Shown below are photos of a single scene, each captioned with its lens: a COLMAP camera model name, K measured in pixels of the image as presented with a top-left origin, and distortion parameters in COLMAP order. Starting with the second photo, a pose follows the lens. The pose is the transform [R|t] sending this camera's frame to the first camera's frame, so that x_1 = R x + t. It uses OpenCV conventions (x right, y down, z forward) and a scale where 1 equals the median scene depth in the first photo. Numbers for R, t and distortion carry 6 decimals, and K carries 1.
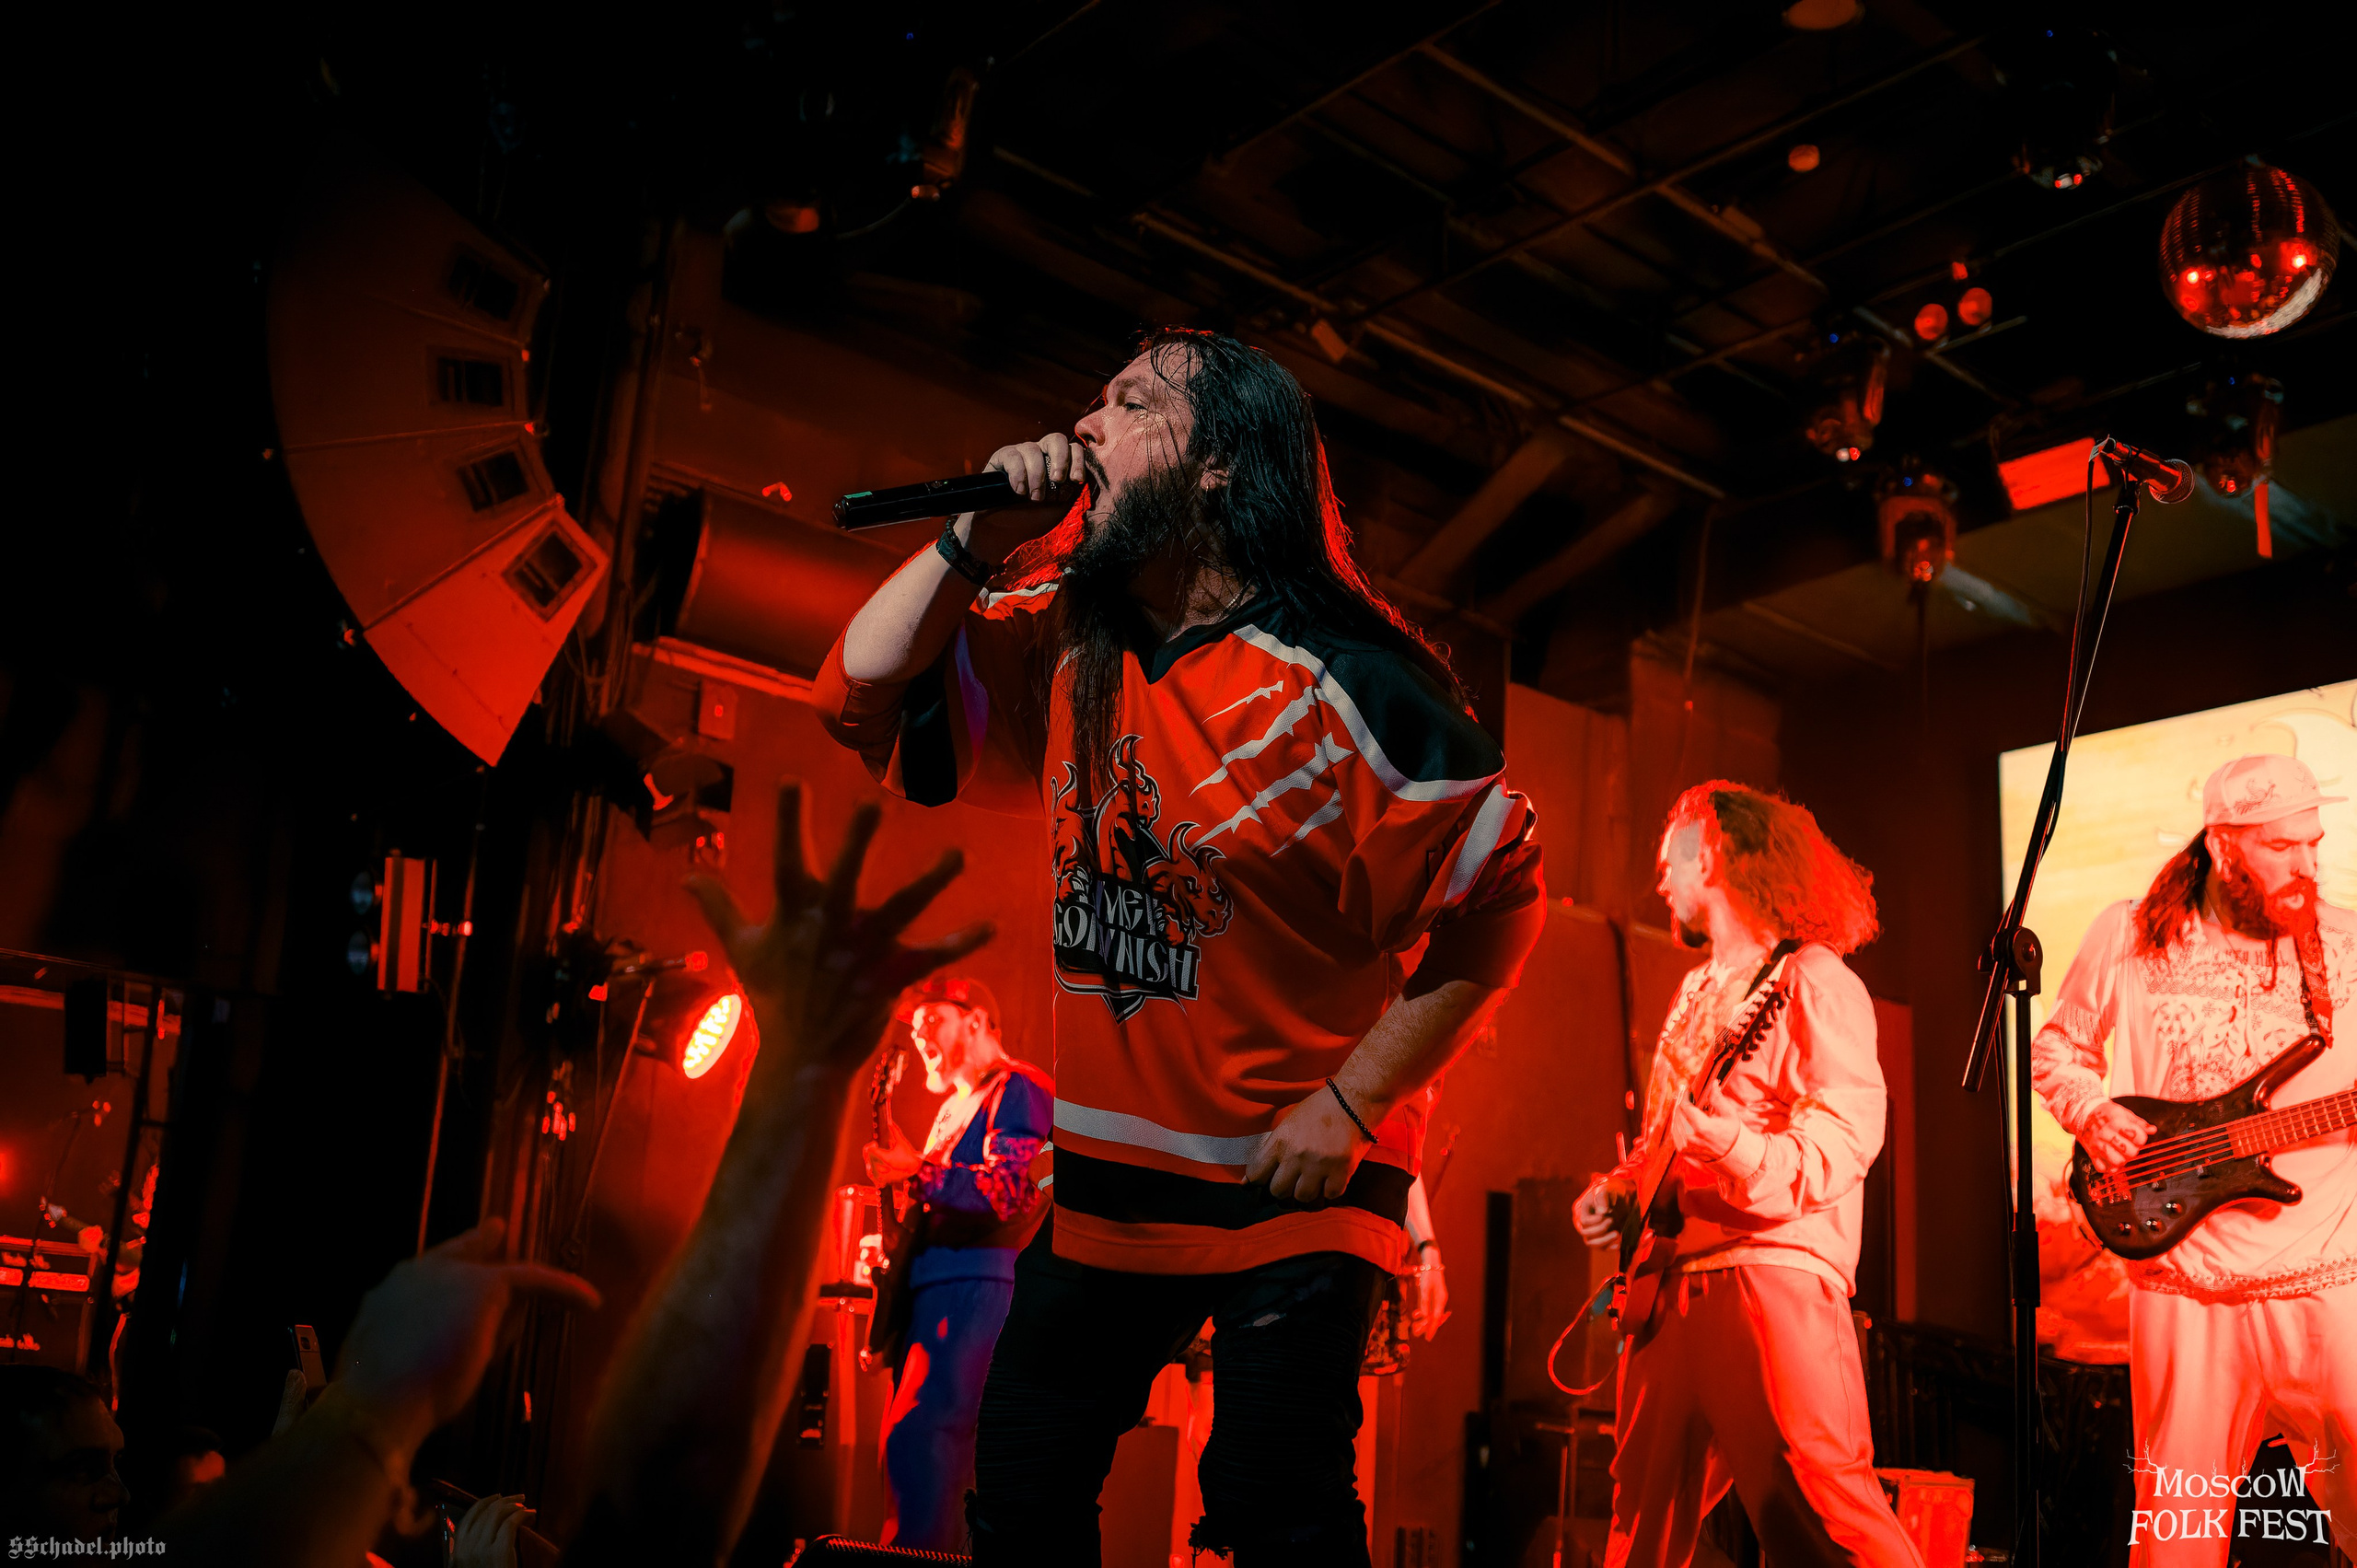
lens RADIAL K [[2428.3, 0, 1178.5], [0, 2428.3, 784.0], [0, 0, 1]] dist [-0.053222, -0.005624]
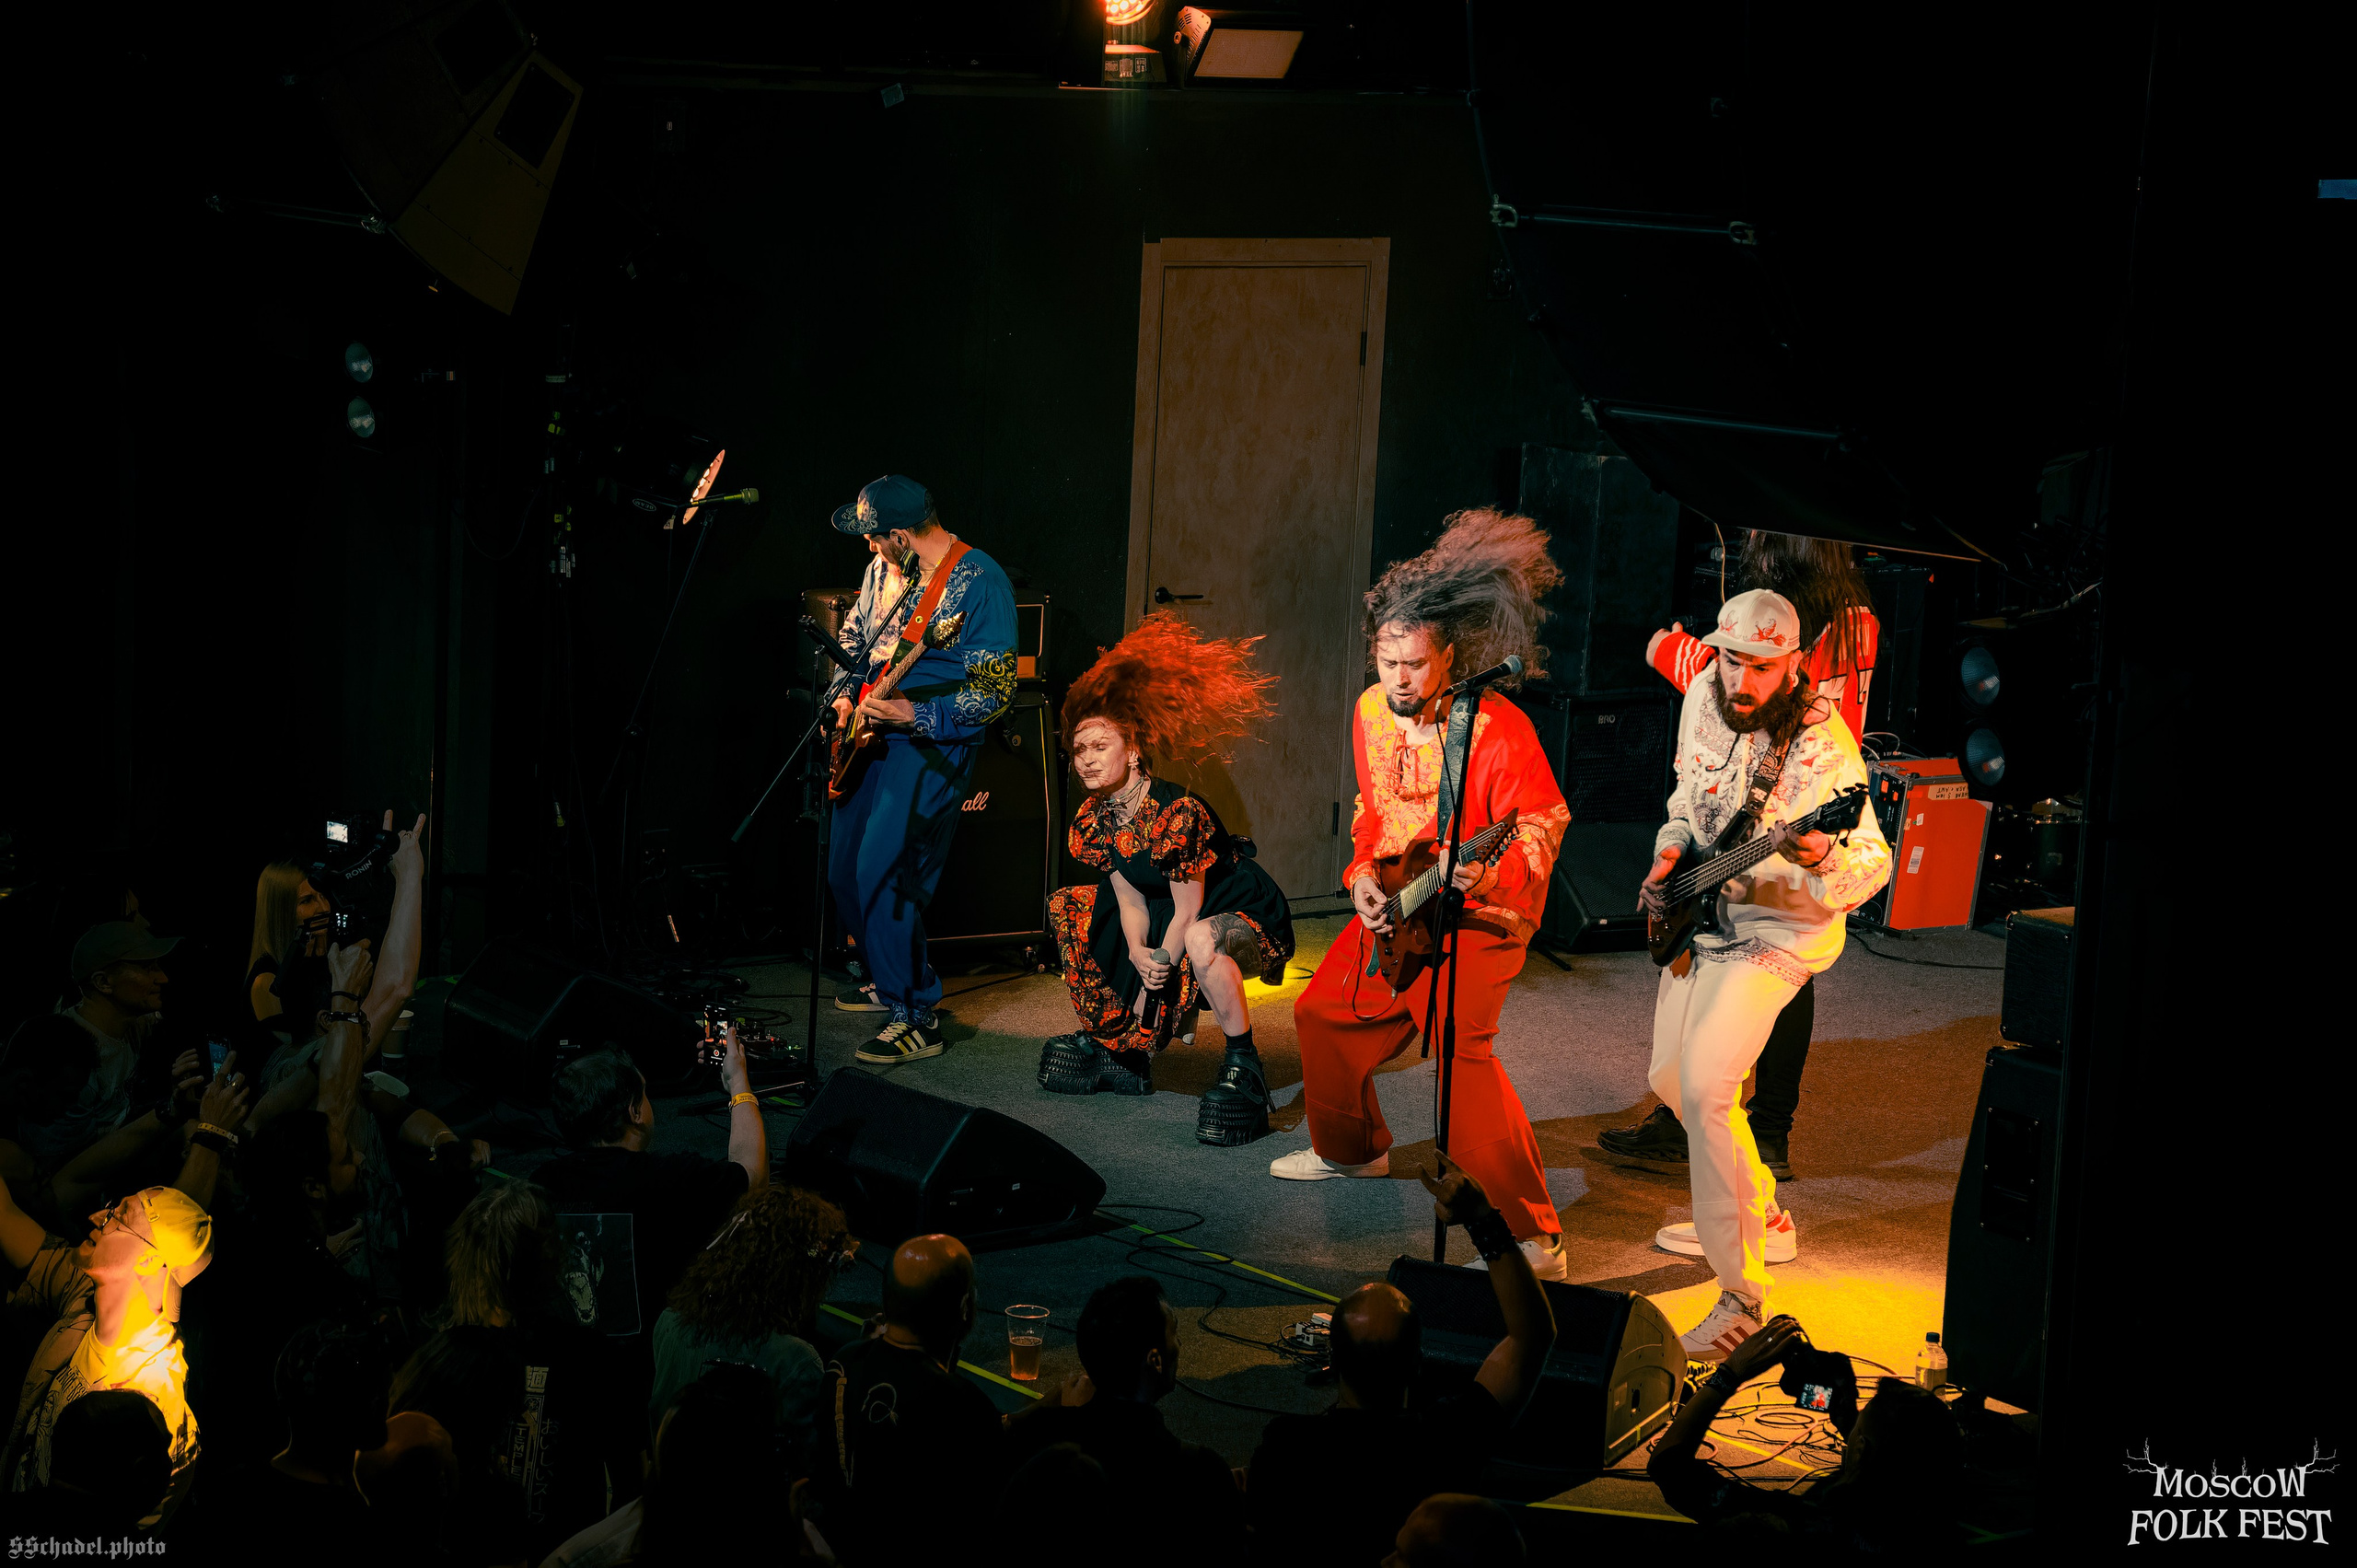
lens RADIAL K [[5733.5, 0, 1178.5], [0, 5733.5, 784.0], [0, 0, 1]] dist [0.004389, -0.097376]
pose [[0.999595, -0.015042, -0.024141, 0.072435], [0.023903, 0.904256, 0.426321, -0.835268], [0.015417, -0.426726, 0.904250, -1.305603]]
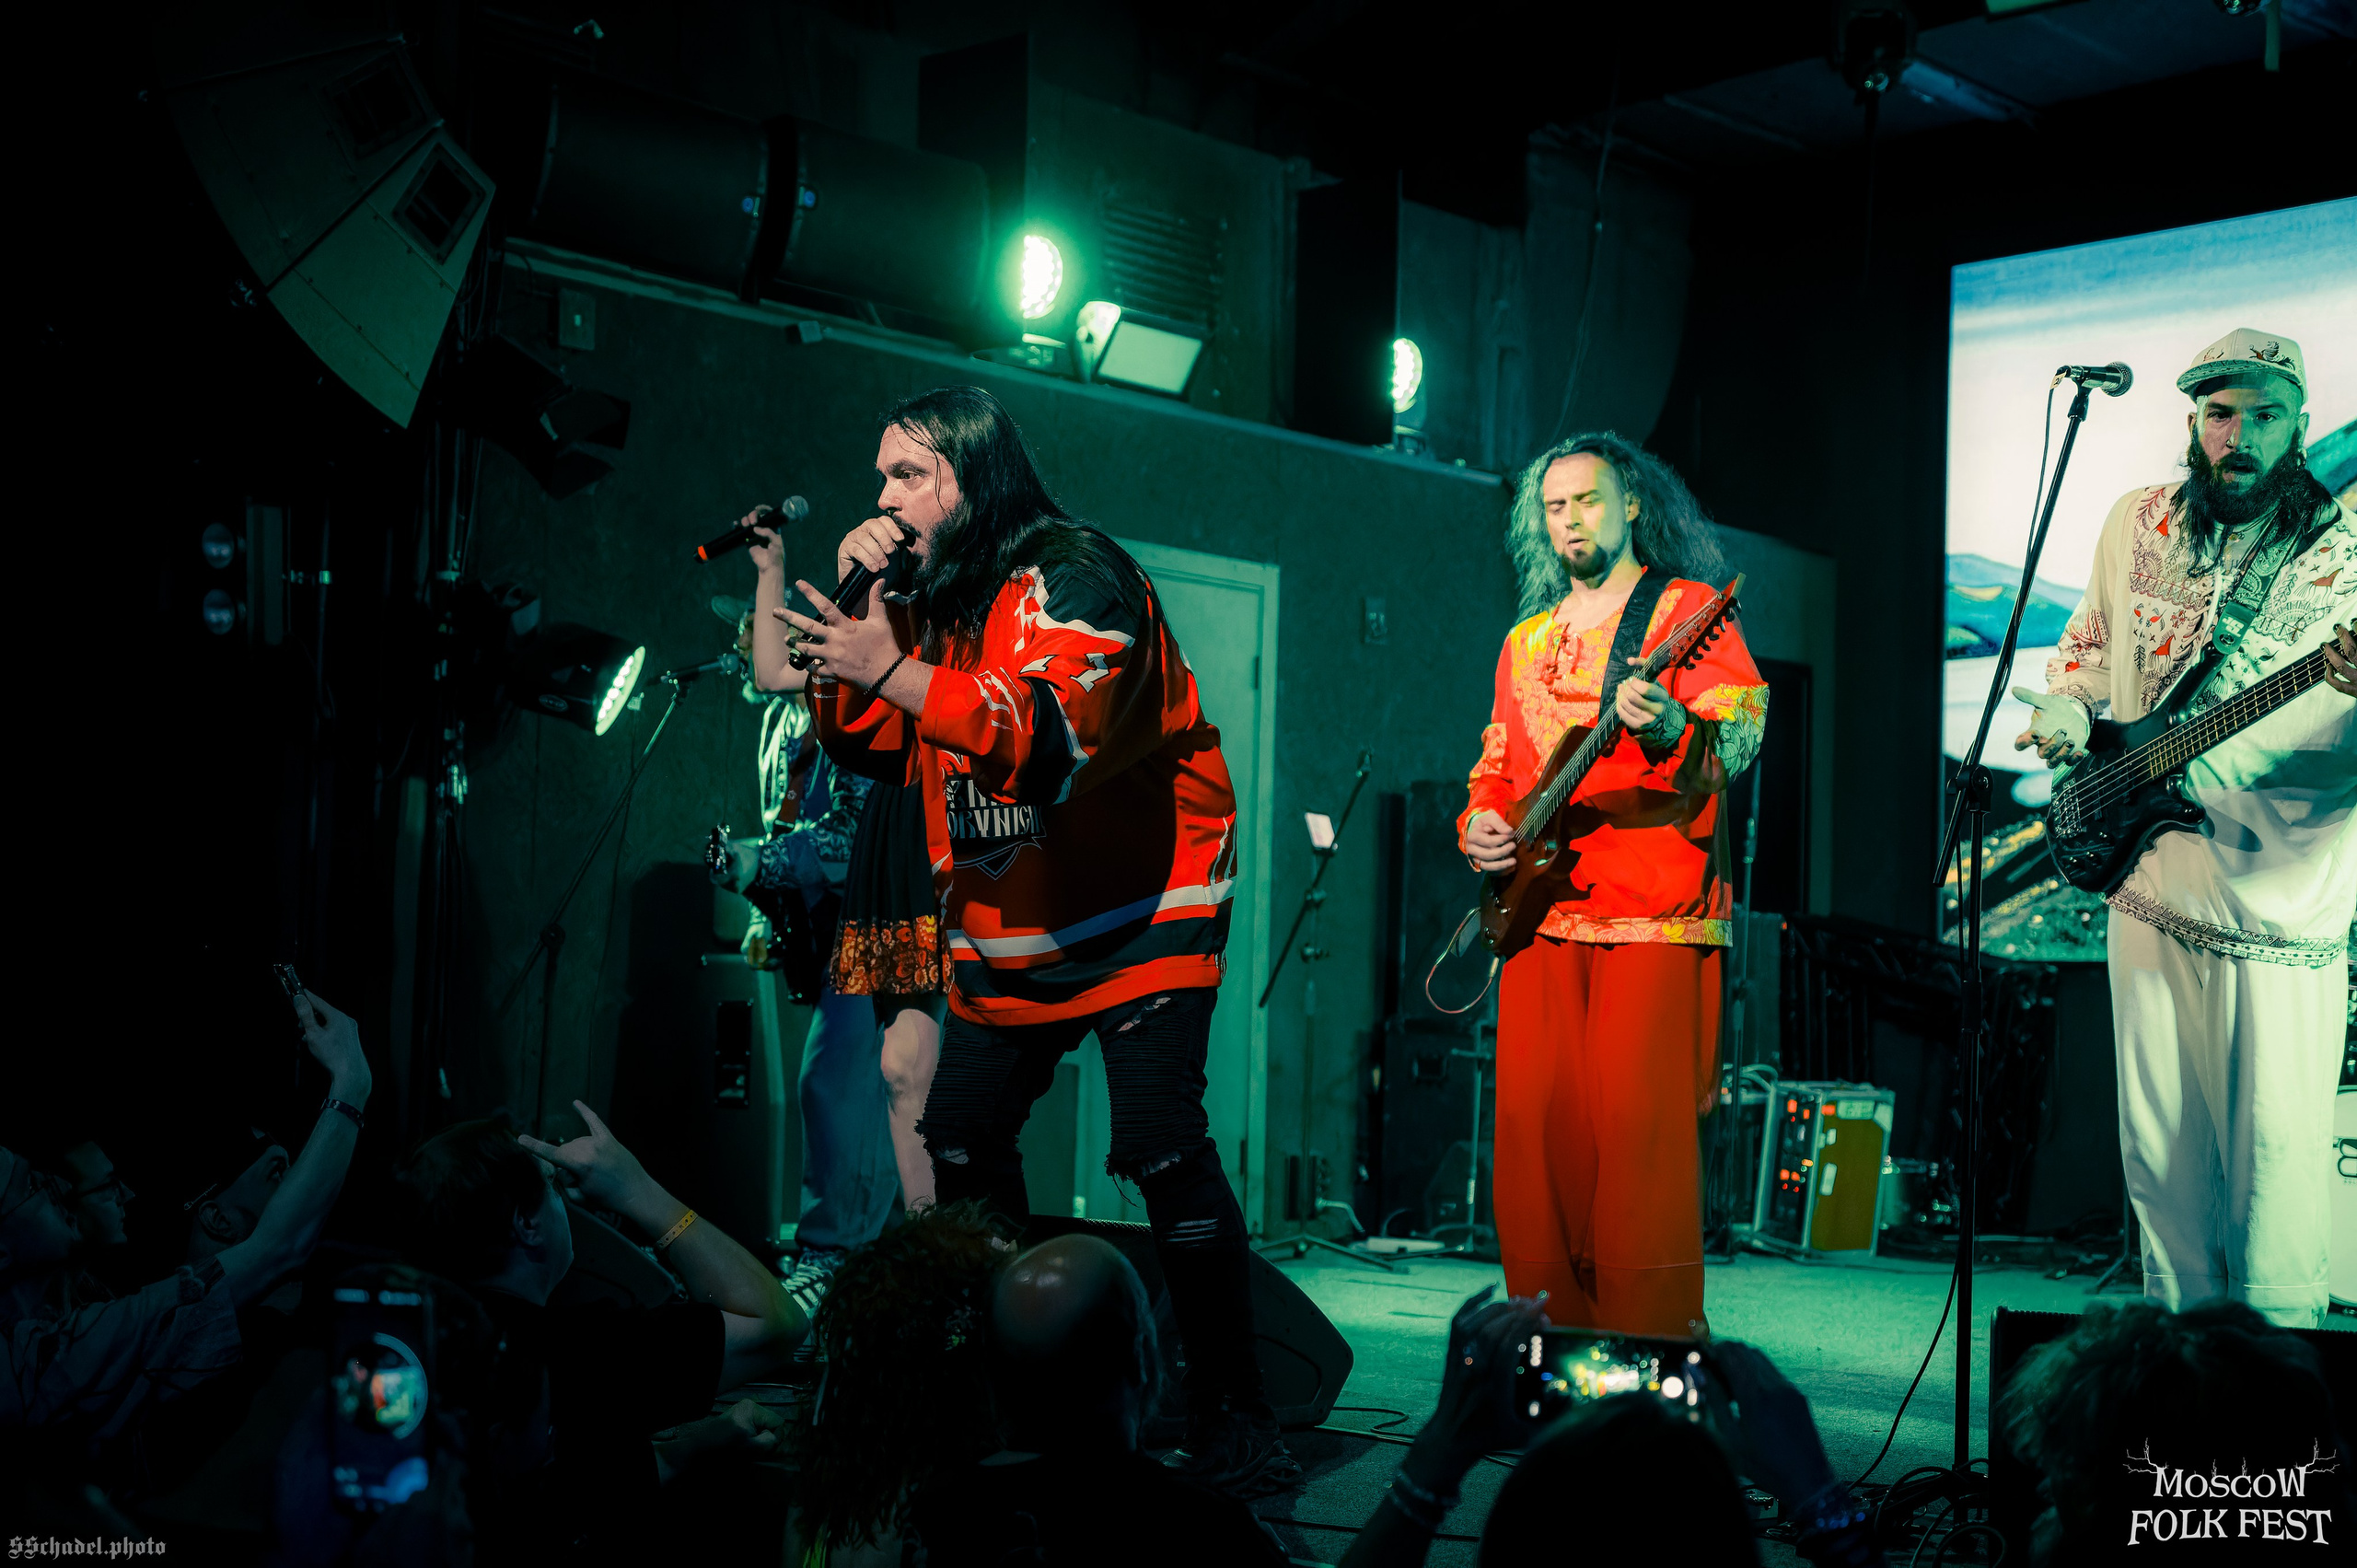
lens RADIAL K [[3480.6, 0, 1212.6], [0, 3480.6, 790.1], [0, 0, 1]] dist [0.155001, 0.074415]
pose [[0.991704, -0.024404, 0.126202, -0.135369], [-0.001602, 0.979390, 0.201973, -0.133416], [-0.128530, -0.200500, 0.971226, -0.359867]]
